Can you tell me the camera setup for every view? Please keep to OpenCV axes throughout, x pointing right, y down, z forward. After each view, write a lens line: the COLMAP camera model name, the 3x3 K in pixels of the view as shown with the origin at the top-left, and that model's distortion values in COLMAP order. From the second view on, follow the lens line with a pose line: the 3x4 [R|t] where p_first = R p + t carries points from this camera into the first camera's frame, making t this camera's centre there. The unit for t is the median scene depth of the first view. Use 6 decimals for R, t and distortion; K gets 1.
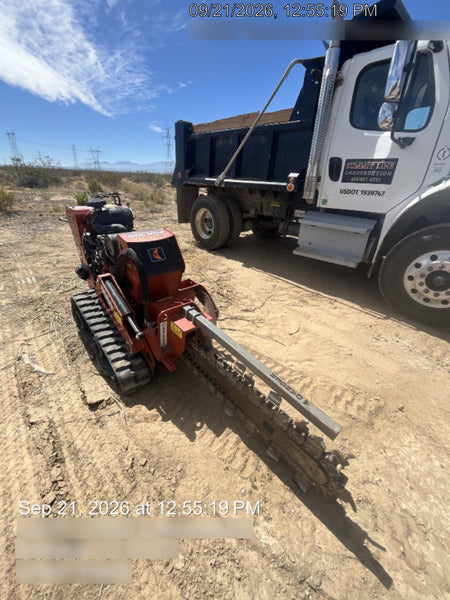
lens RADIAL K [[245.0, 0, 225.0], [0, 245.0, 300.0], [0, 0, 1]] dist [-0.000421, -0.000450]
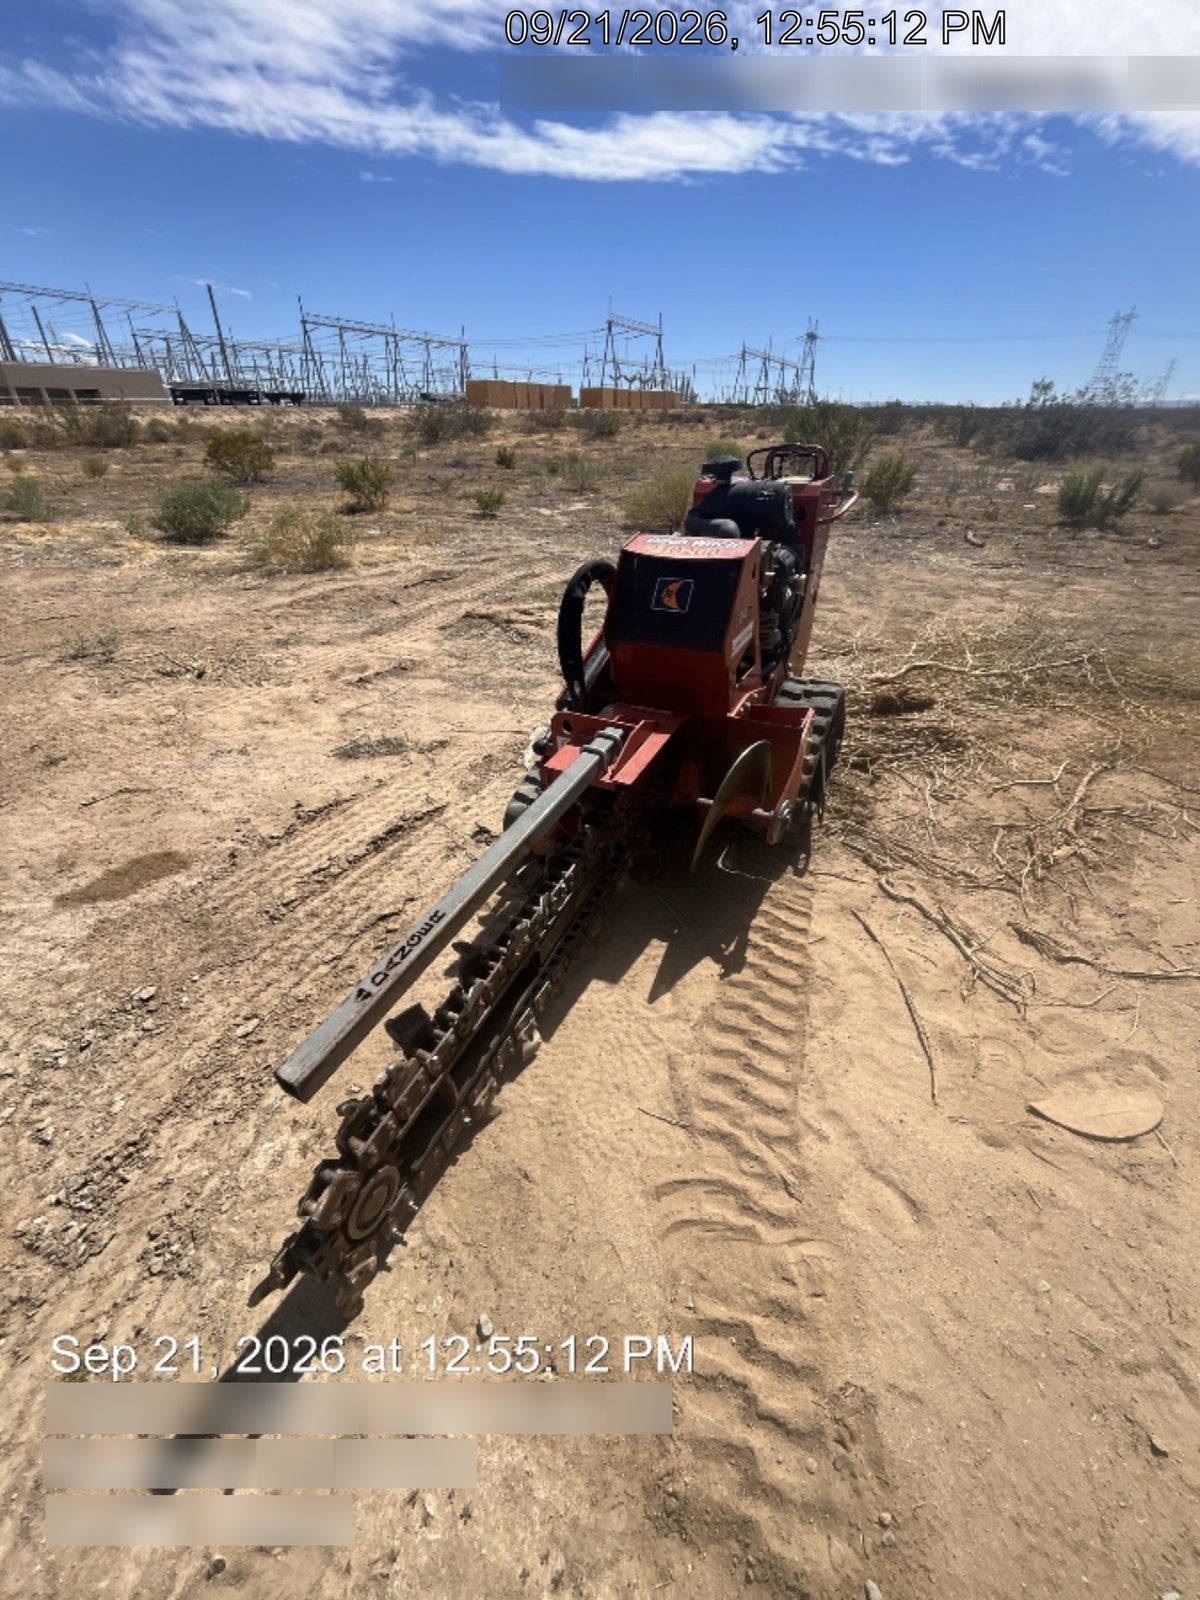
lens RADIAL K [[653.3, 0, 600.0], [0, 653.3, 800.0], [0, 0, 1]] dist [-0.000421, -0.000450]
pose [[0.337270, 0.437278, -0.833689, 0.613820], [-0.400331, 0.868134, 0.293390, -0.139408], [0.852047, 0.234800, 0.467852, 0.421268]]
